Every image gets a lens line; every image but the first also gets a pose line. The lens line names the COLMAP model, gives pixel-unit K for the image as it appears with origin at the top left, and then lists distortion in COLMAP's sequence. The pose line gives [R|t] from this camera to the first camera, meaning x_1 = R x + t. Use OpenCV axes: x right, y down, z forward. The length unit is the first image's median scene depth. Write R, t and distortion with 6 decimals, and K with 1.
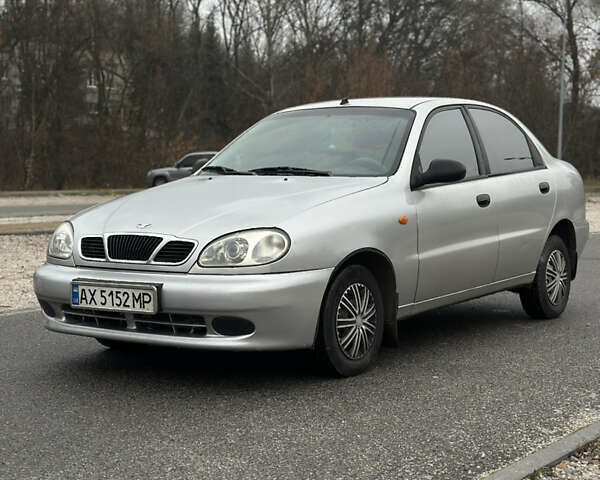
lens RADIAL K [[1034.4, 0, 300.0], [0, 1034.4, 240.0], [0, 0, 1]] dist [0.028901, -0.008992]
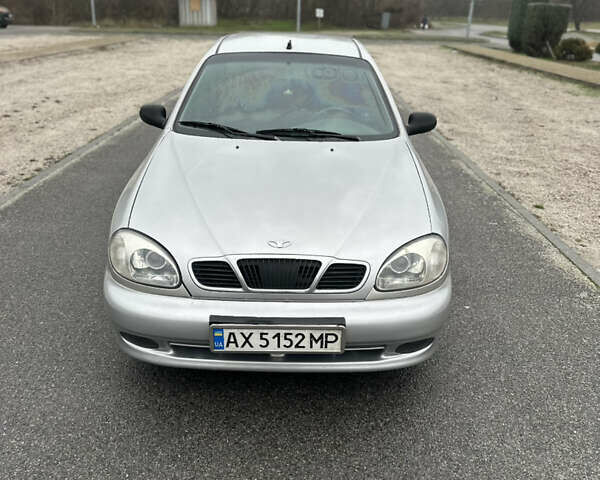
lens RADIAL K [[569.9, 0, 300.0], [0, 569.9, 240.0], [0, 0, 1]] dist [0.035371, -0.002747]
pose [[0.826707, -0.180187, 0.533000, -0.404007], [0.005679, 0.949955, 0.312335, -0.170855], [-0.562604, -0.255182, 0.786358, 0.637439]]
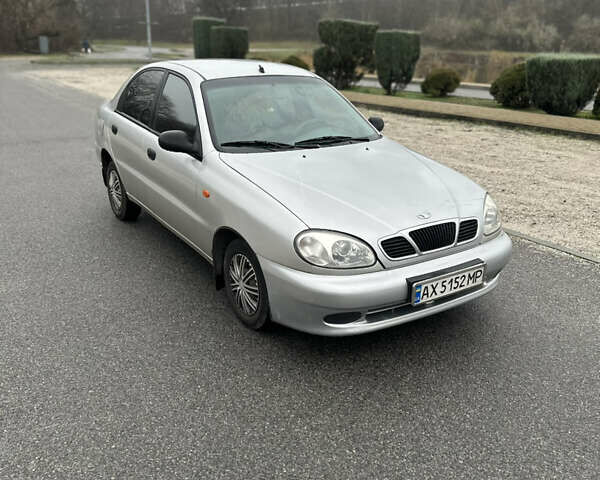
lens RADIAL K [[569.9, 0, 300.0], [0, 569.9, 240.0], [0, 0, 1]] dist [0.035371, -0.002747]
pose [[0.406332, -0.293754, 0.865218, -0.780789], [0.057973, 0.953293, 0.296431, -0.187366], [-0.911885, -0.070290, 0.404383, 0.899699]]
